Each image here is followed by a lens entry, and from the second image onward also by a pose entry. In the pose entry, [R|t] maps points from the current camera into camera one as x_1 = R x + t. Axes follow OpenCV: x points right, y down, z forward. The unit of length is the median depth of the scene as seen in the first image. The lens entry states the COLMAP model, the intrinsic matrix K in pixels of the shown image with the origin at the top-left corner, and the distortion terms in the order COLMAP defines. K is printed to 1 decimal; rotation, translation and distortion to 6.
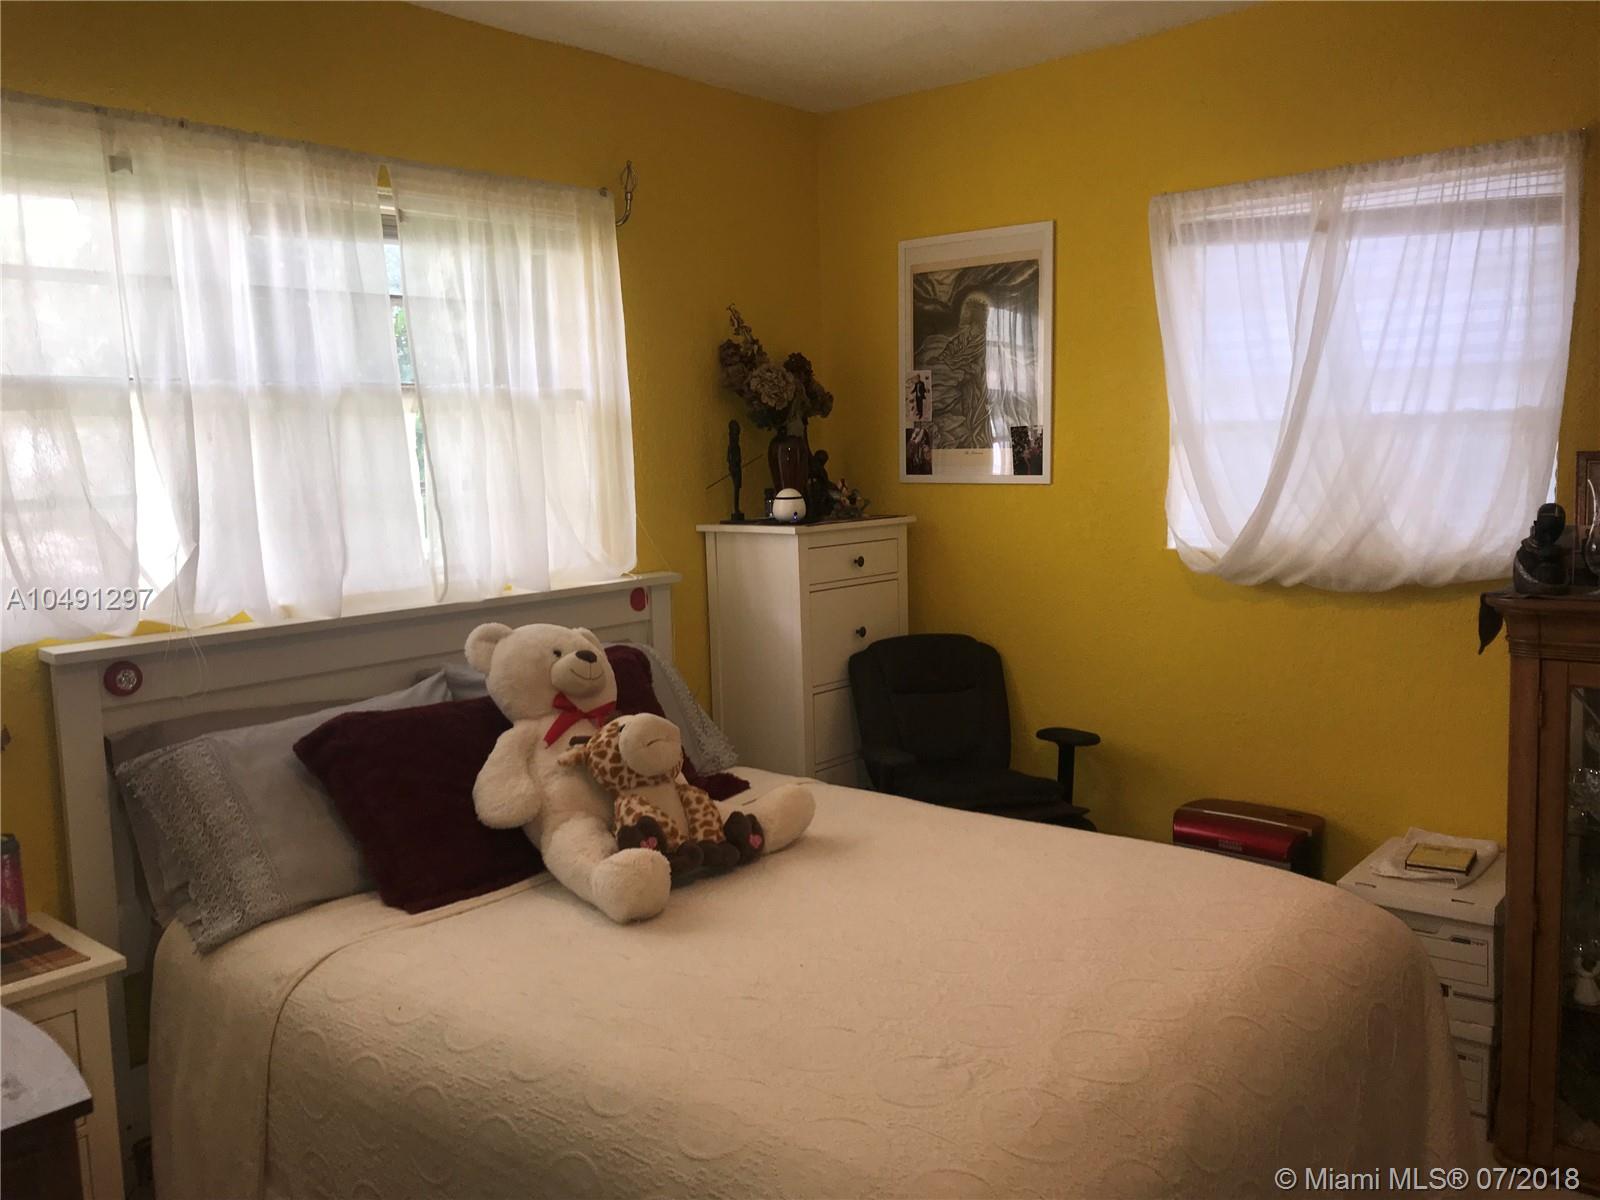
lens RADIAL K [[1307.3, 0, 802.2], [0, 1307.3, 596.4], [0, 0, 1]] dist [0.001393, -0.006546]
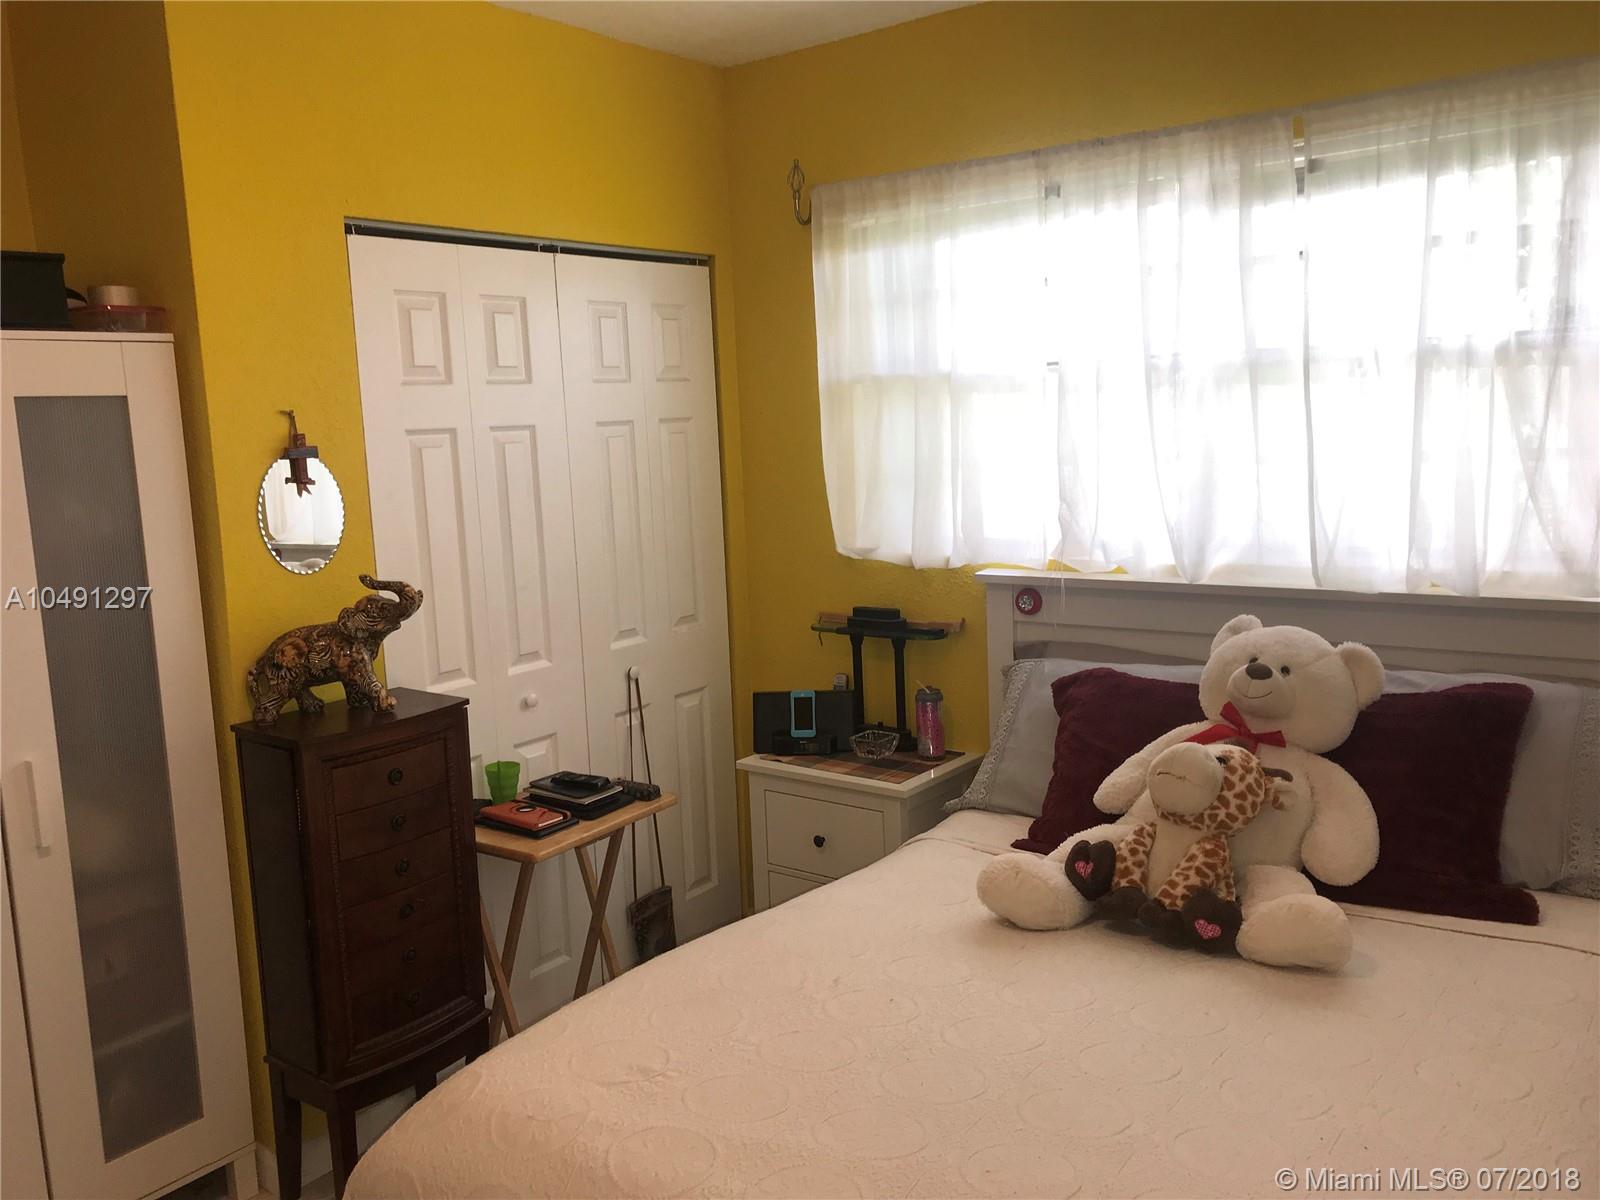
lens RADIAL K [[1307.3, 0, 801.6], [0, 1307.3, 603.9], [0, 0, 1]] dist [0.001393, -0.006546]
pose [[0.038304, 0.170913, -0.984541, 0.733485], [-0.070764, 0.983255, 0.167937, -0.133873], [0.996757, 0.063237, 0.049757, 0.705077]]
